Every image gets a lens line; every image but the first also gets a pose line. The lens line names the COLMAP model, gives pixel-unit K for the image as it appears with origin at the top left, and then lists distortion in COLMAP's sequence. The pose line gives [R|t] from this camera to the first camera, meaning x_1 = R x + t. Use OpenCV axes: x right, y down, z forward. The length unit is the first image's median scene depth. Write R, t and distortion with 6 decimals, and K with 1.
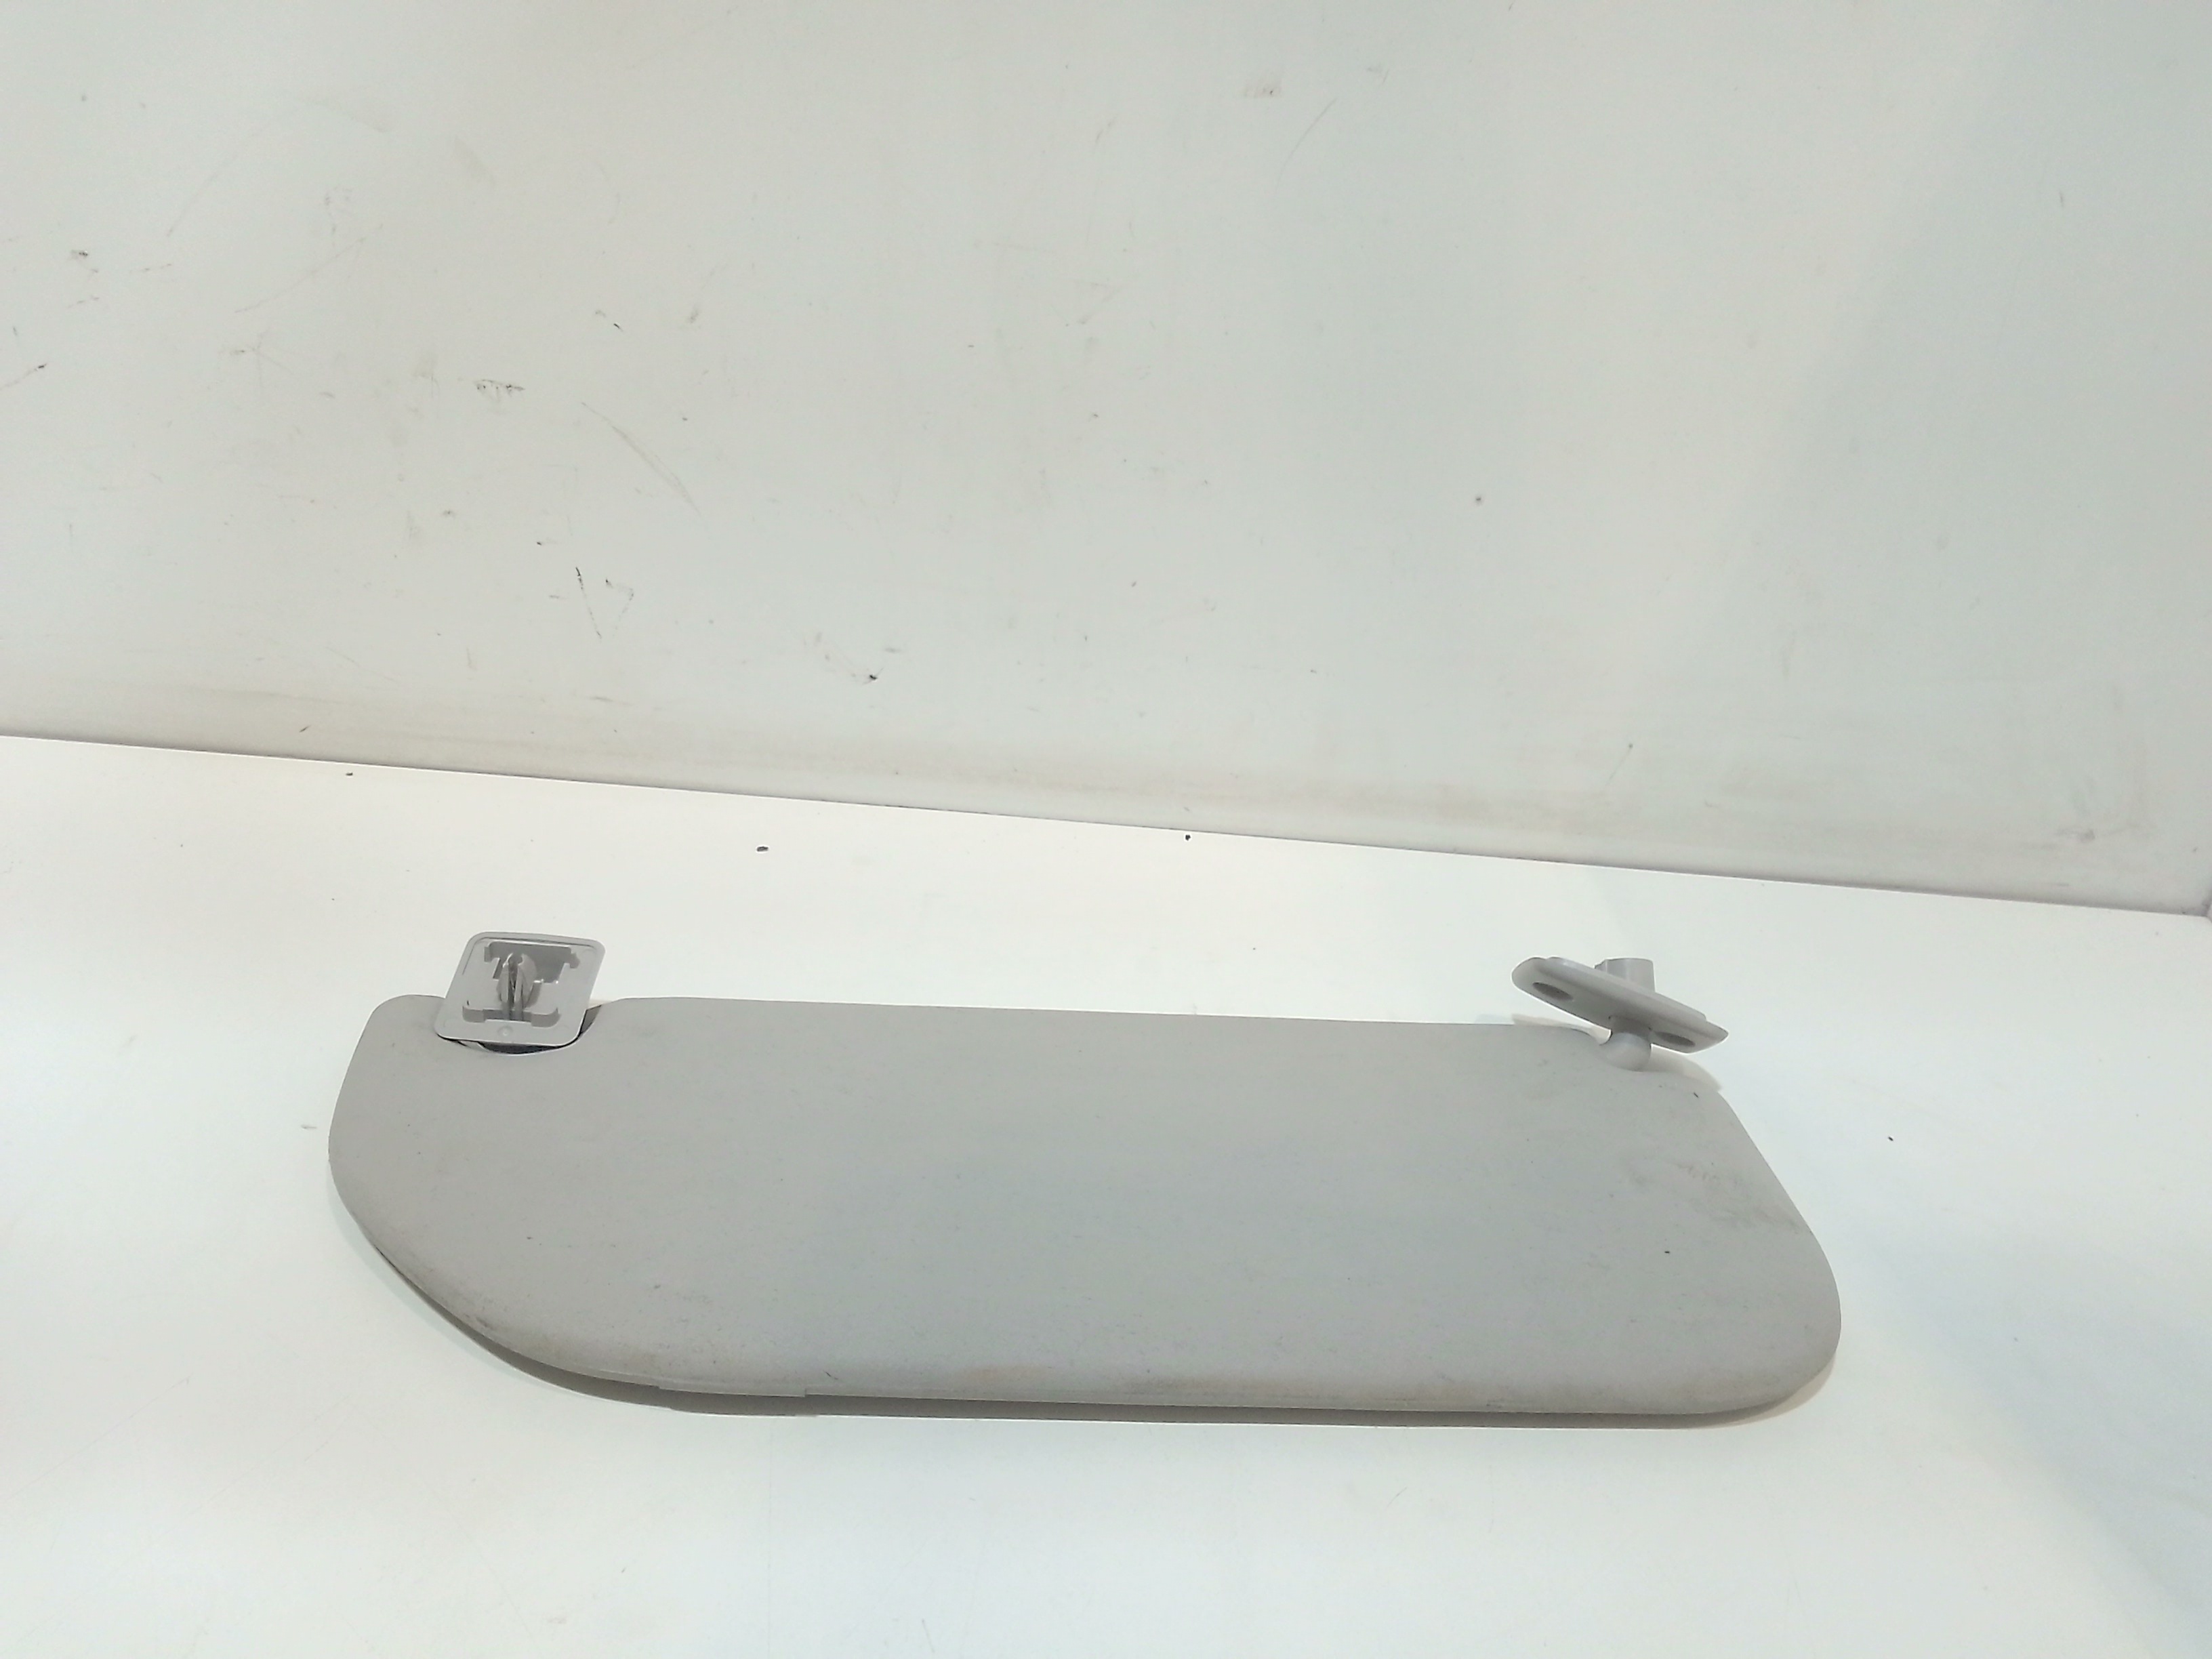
lens RADIAL K [[1754.6, 0, 1104.6], [0, 1754.6, 819.3], [0, 0, 1]] dist [0.051106, -0.105079]
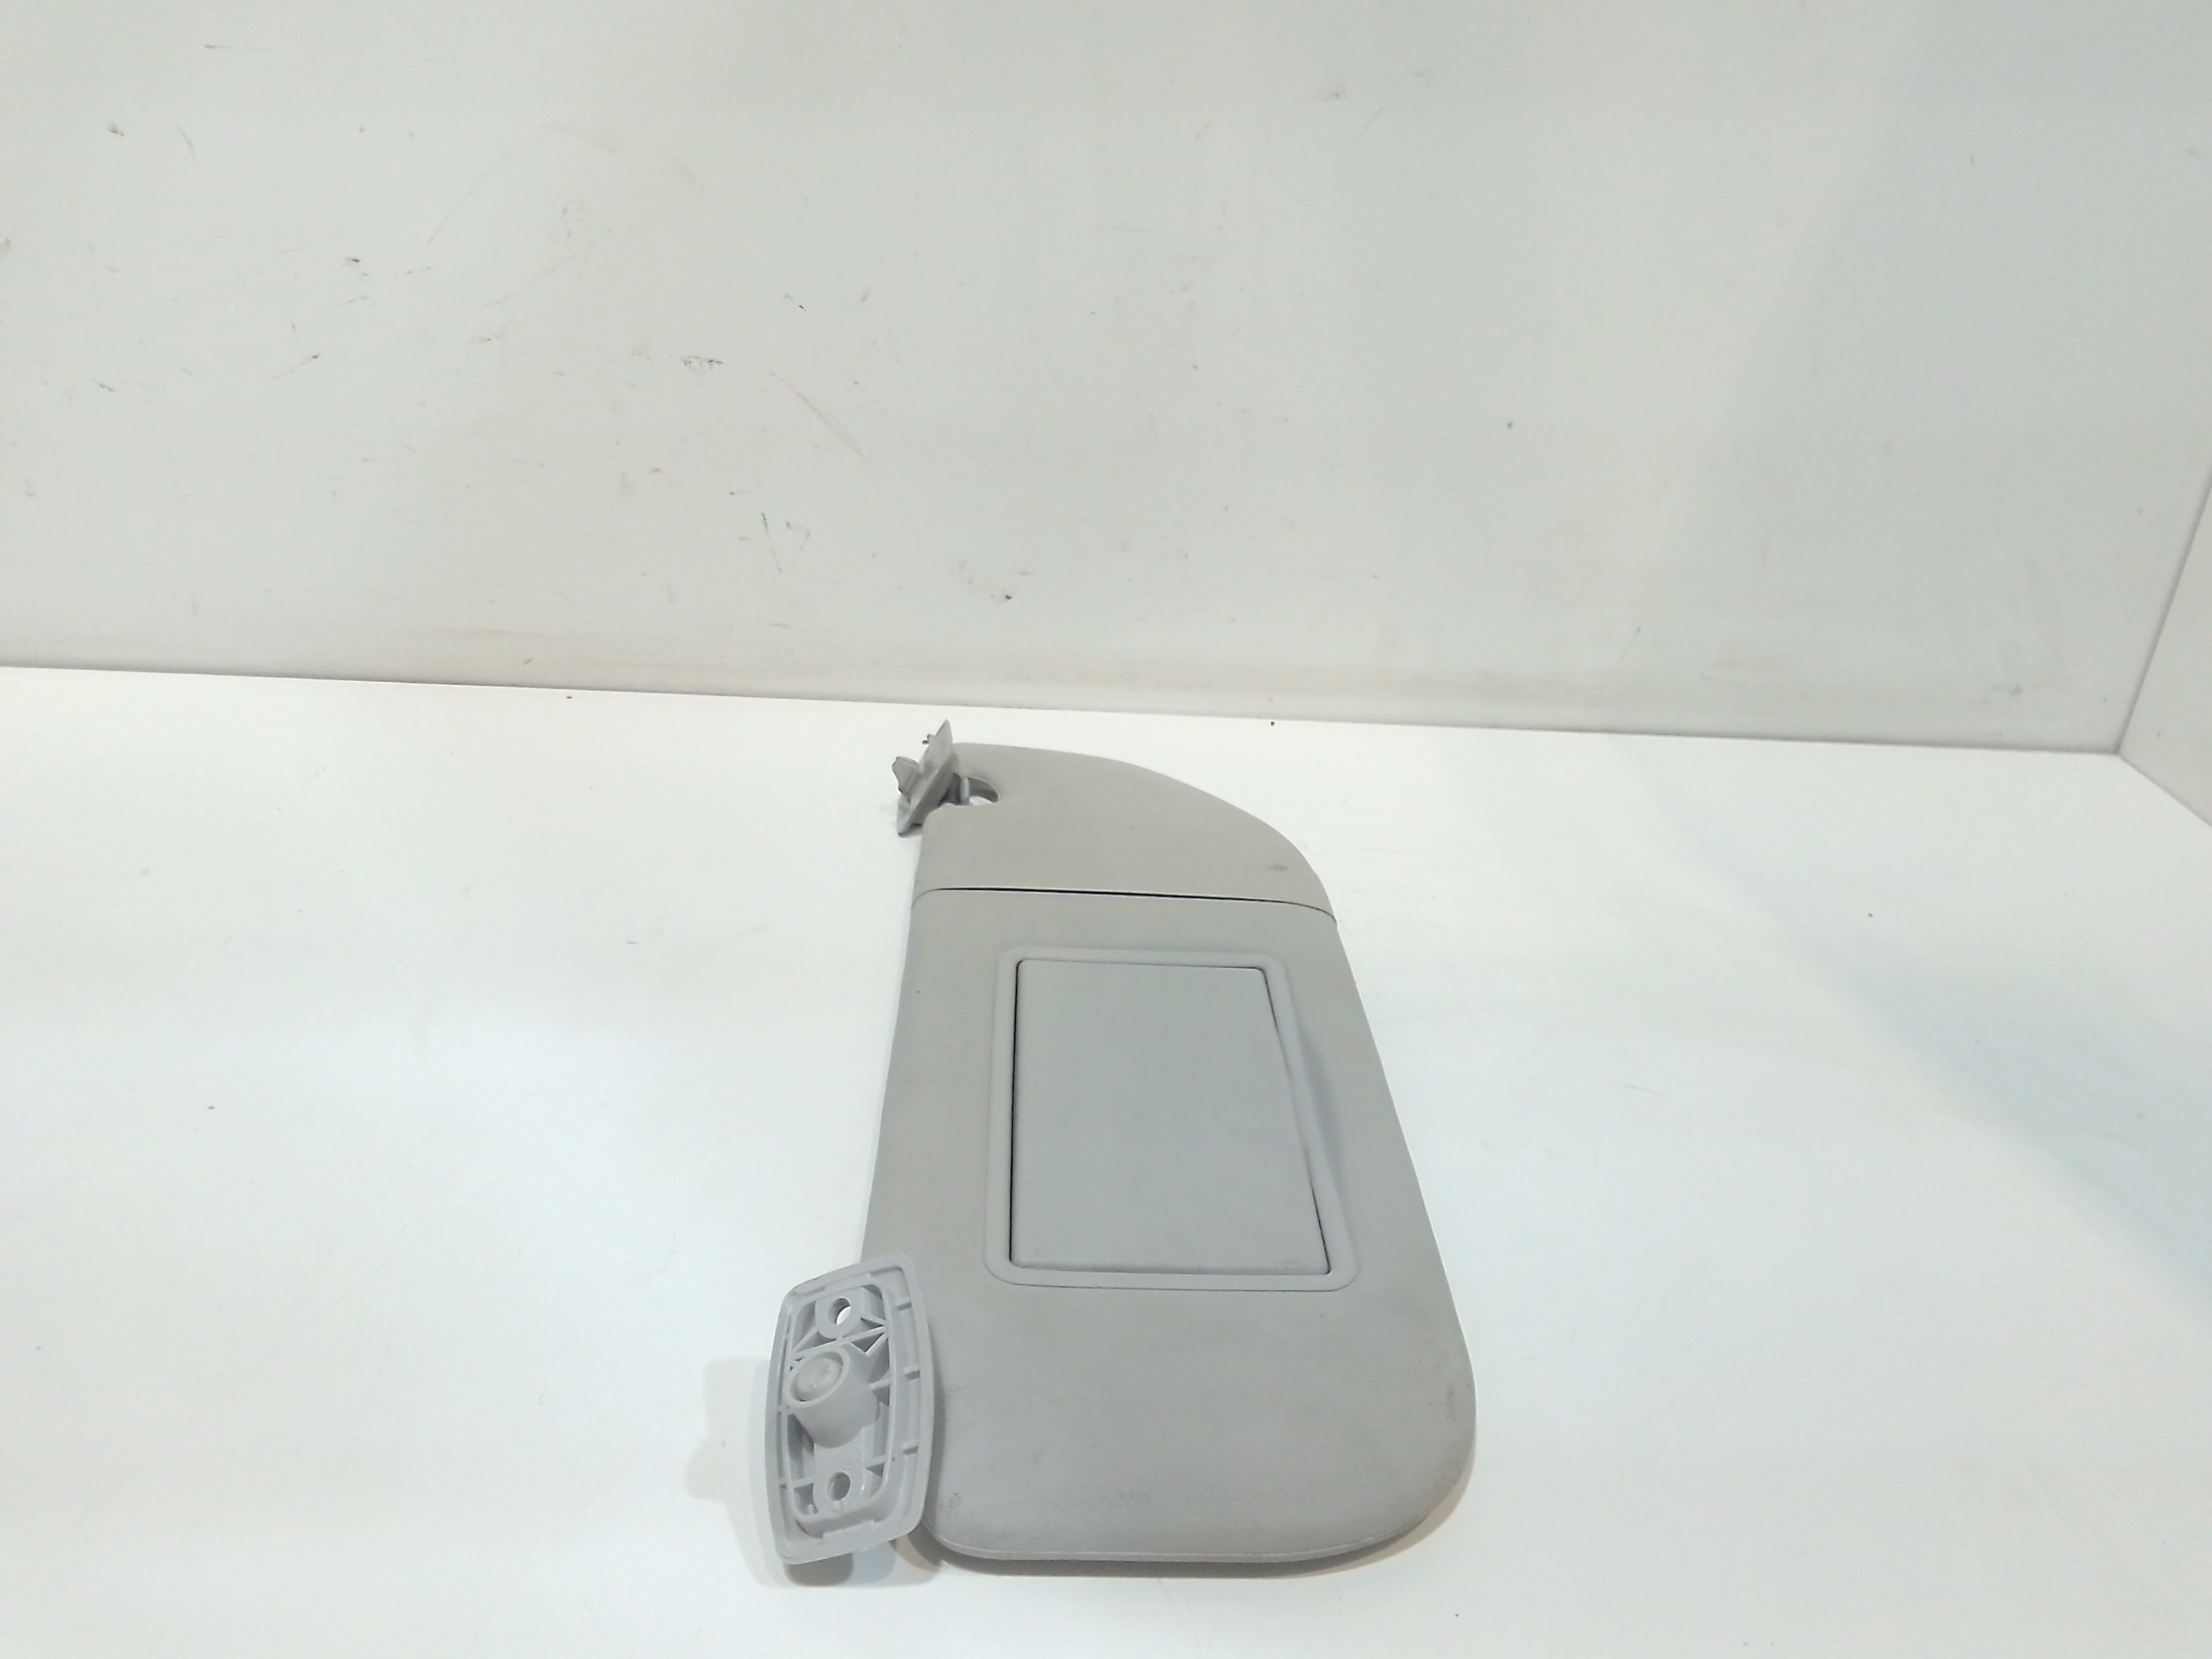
lens RADIAL K [[1754.6, 0, 1108.4], [0, 1754.6, 833.7], [0, 0, 1]] dist [0.051106, -0.105079]
pose [[0.998747, -0.043405, 0.024920, -0.099630], [0.043337, 0.999055, 0.003243, 0.078459], [-0.025038, -0.002159, 0.999684, -0.196055]]
